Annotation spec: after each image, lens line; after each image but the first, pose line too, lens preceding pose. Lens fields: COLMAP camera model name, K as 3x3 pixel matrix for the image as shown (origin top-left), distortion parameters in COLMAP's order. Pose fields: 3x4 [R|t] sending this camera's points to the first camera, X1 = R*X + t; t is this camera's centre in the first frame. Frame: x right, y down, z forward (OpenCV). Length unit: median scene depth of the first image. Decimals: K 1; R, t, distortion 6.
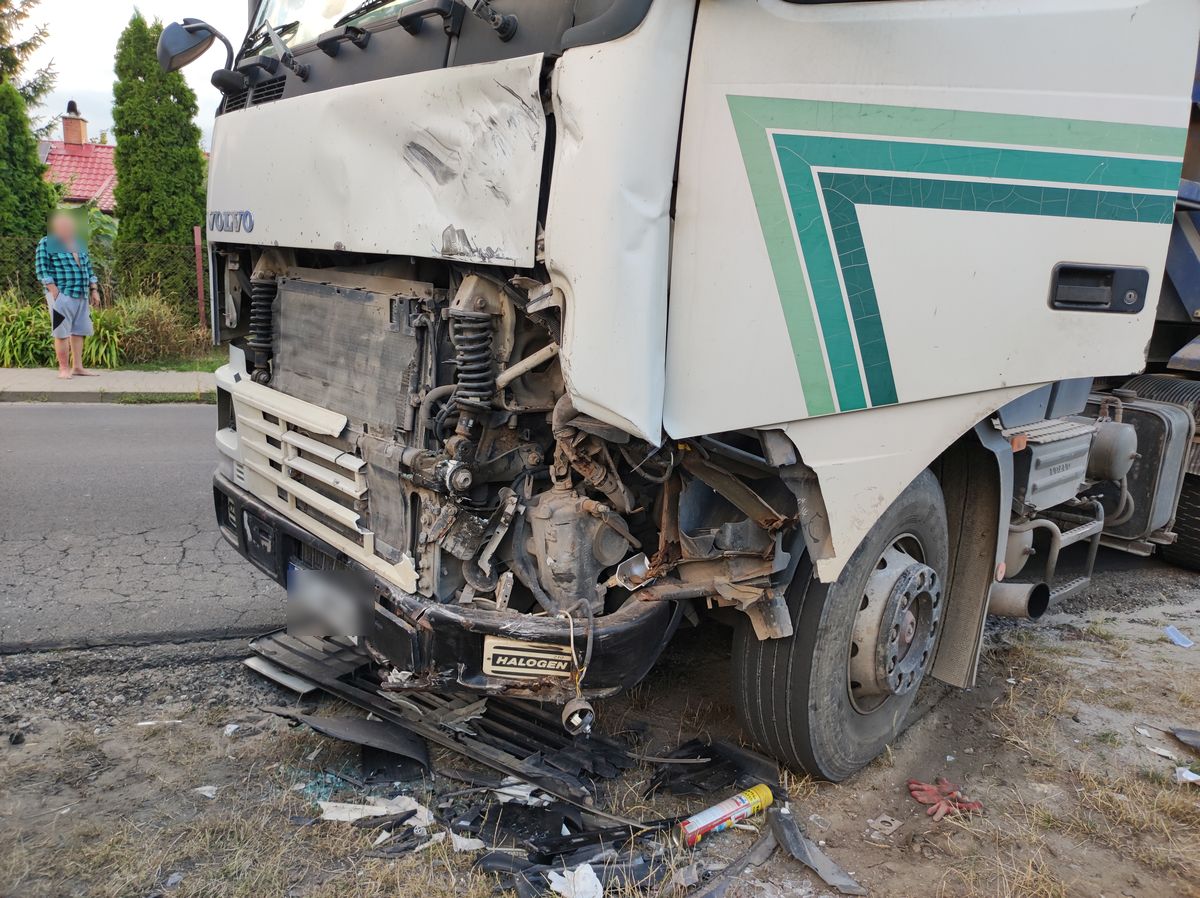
lens RADIAL K [[886.4, 0, 600.0], [0, 886.4, 449.0], [0, 0, 1]] dist [0.030161, -0.022335]
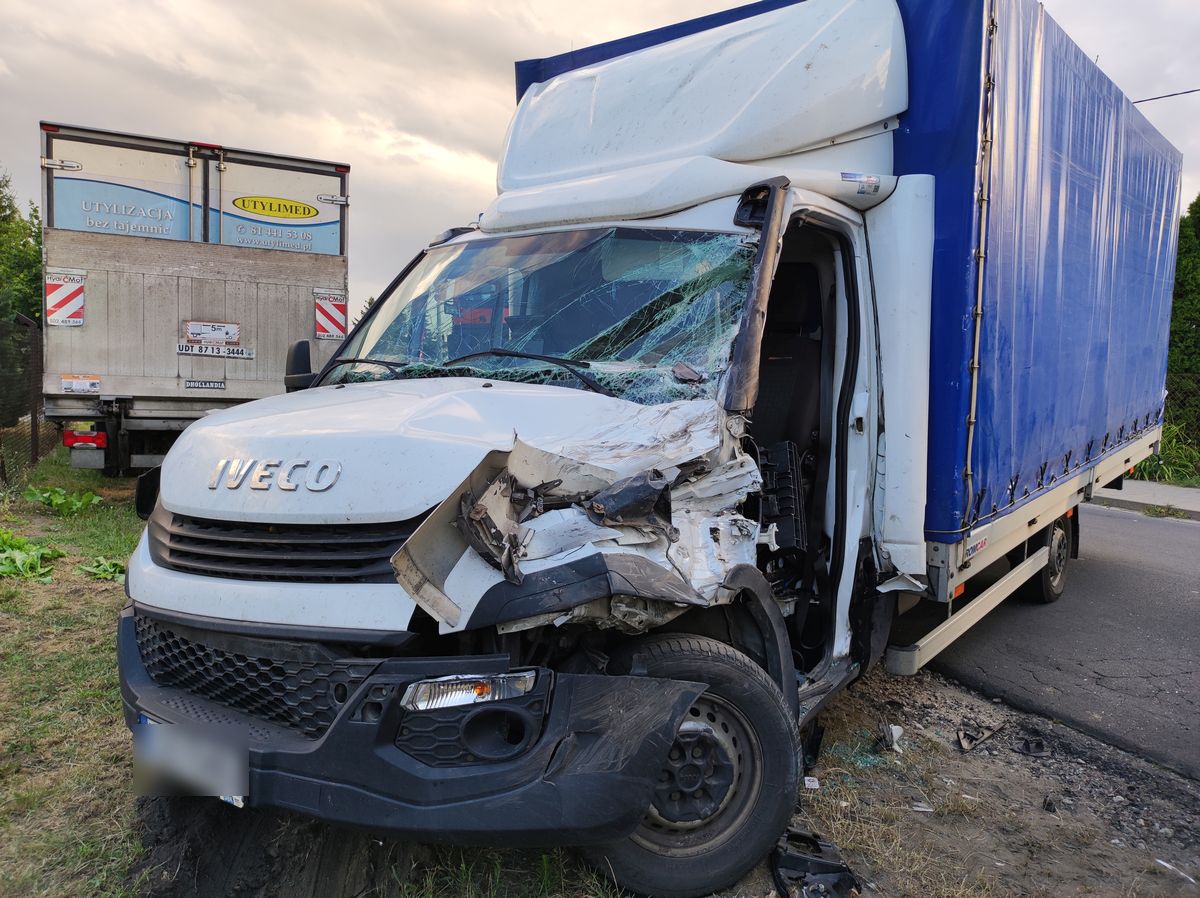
lens RADIAL K [[878.6, 0, 600.0], [0, 878.6, 449.0], [0, 0, 1]] dist [0.037511, -0.024058]
pose [[0.110996, 0.043475, -0.992869, 0.421029], [-0.213706, 0.976716, 0.018877, -0.002746], [0.970572, 0.210087, 0.117703, 0.320251]]
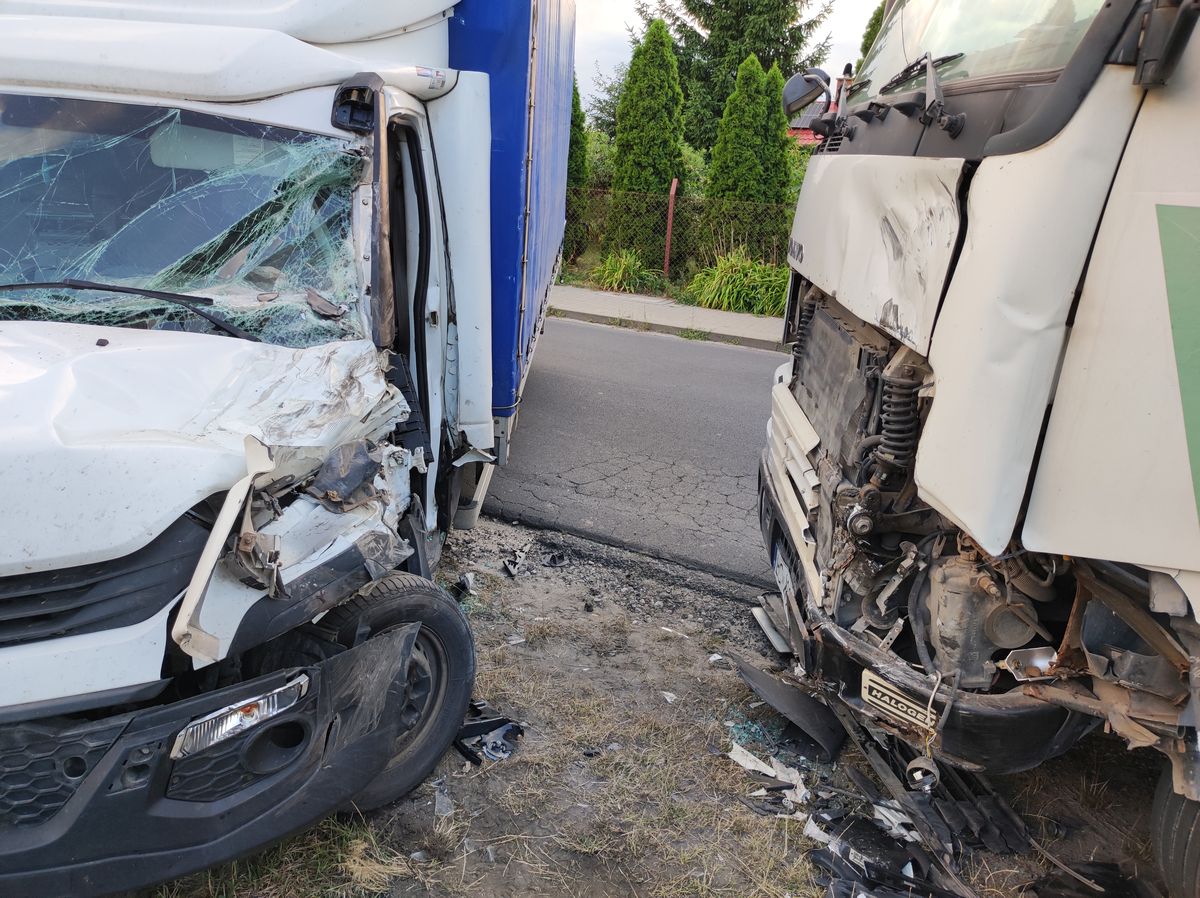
lens RADIAL K [[878.6, 0, 600.0], [0, 878.6, 449.0], [0, 0, 1]] dist [0.037511, -0.024058]
pose [[0.715157, 0.215224, -0.665003, 0.297128], [-0.175573, 0.976223, 0.127133, -0.129949], [0.676553, 0.025837, 0.735940, -0.030039]]
